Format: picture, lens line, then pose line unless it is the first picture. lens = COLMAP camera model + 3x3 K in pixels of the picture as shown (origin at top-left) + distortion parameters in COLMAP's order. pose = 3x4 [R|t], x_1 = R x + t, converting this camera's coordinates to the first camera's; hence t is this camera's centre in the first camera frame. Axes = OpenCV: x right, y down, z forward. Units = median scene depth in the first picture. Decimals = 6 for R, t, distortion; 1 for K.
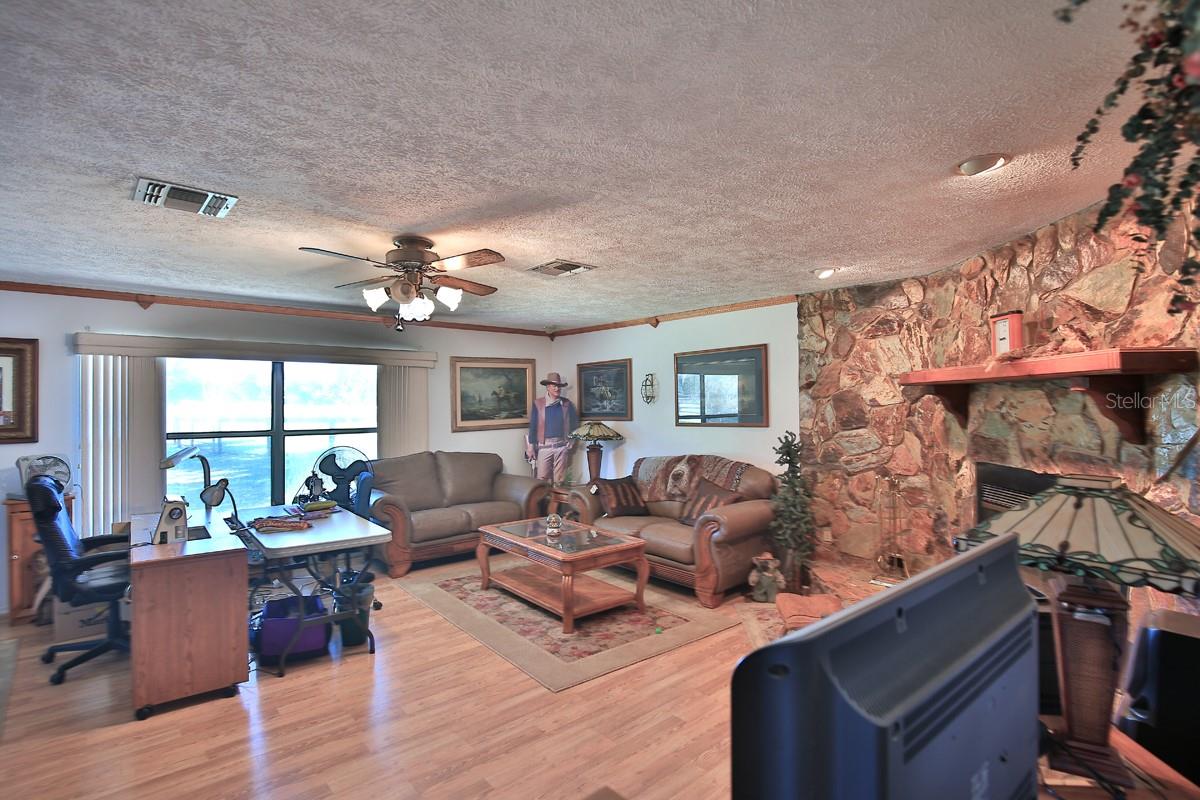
lens RADIAL K [[582.7, 0, 601.9], [0, 582.7, 397.7], [0, 0, 1]] dist [-0.033154, 0.002886]
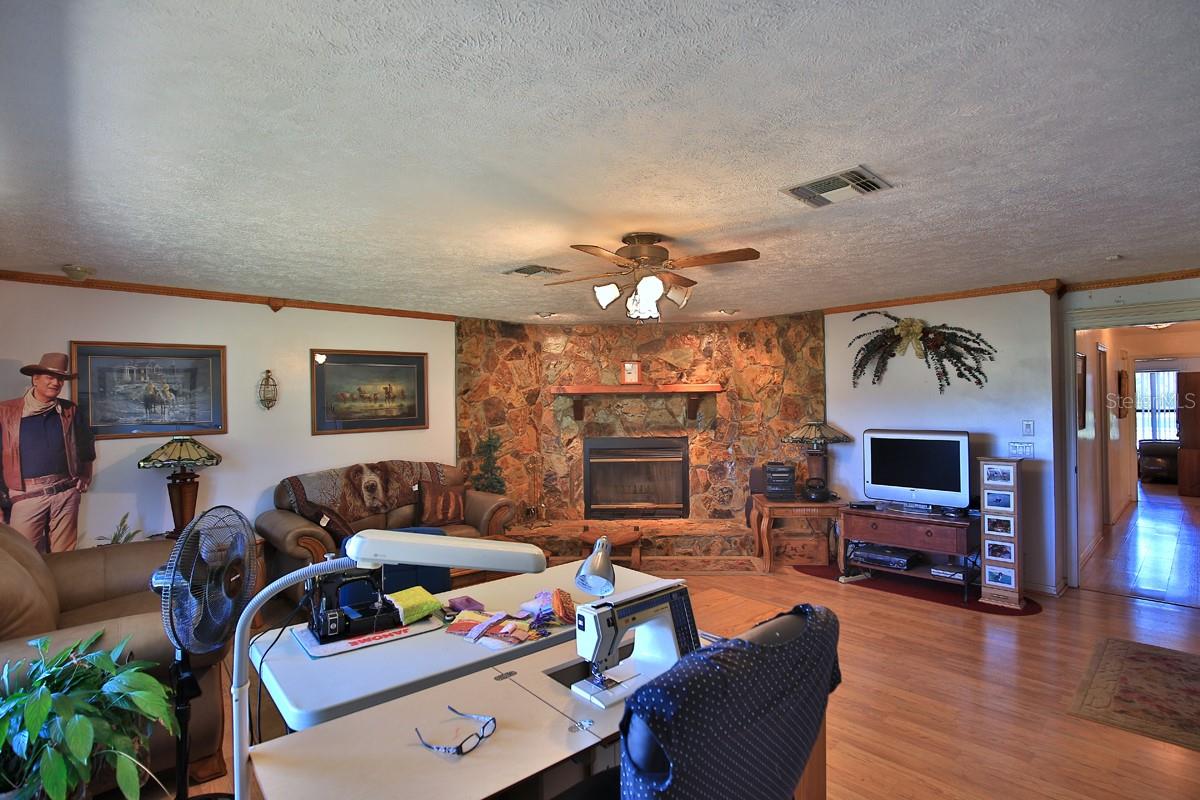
lens RADIAL K [[582.7, 0, 602.5], [0, 582.7, 398.1], [0, 0, 1]] dist [-0.033154, 0.002886]
pose [[-0.022112, 0.016195, 0.999624, -0.893077], [0.003390, 0.999864, -0.016124, 0.012585], [-0.999750, 0.003032, -0.022164, 0.748203]]
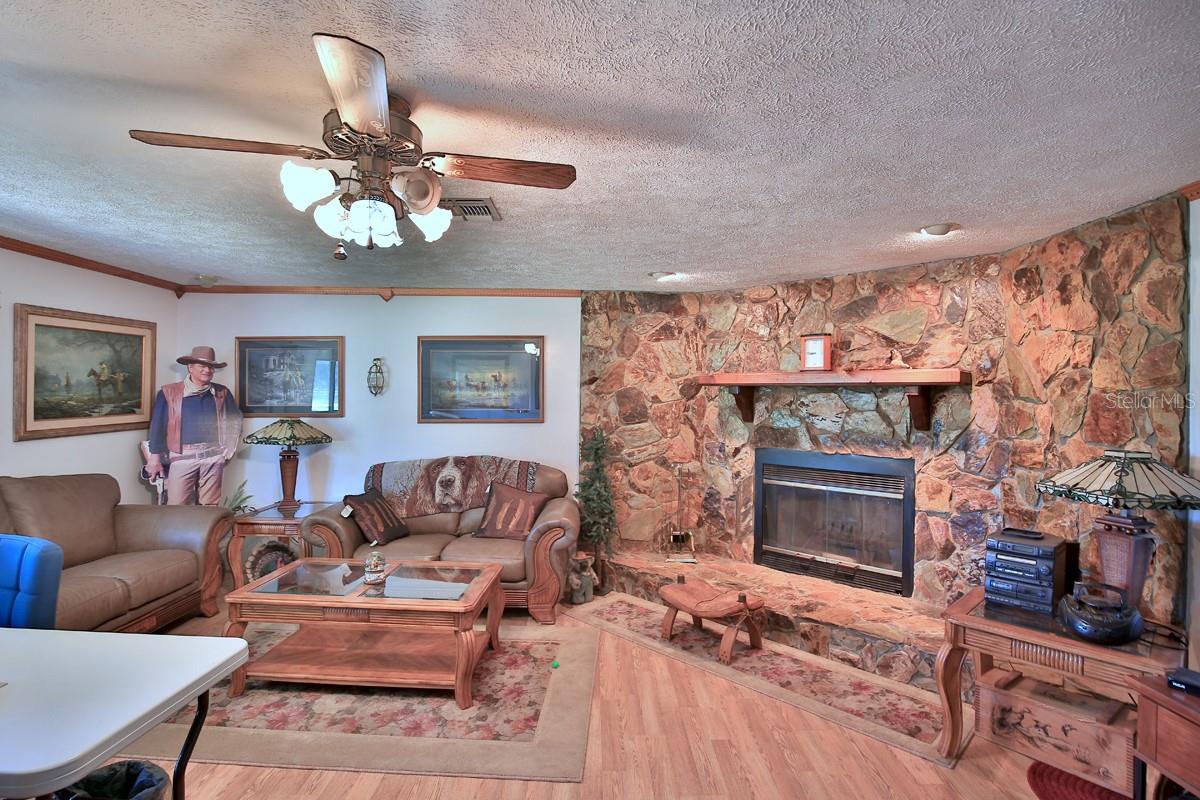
lens RADIAL K [[582.7, 0, 599.2], [0, 582.7, 395.8], [0, 0, 1]] dist [-0.033154, 0.002886]
pose [[0.656453, 0.016513, 0.754186, -0.411616], [-0.024116, 0.999709, -0.000898, 0.005181], [-0.753981, -0.017598, 0.656661, 0.322824]]
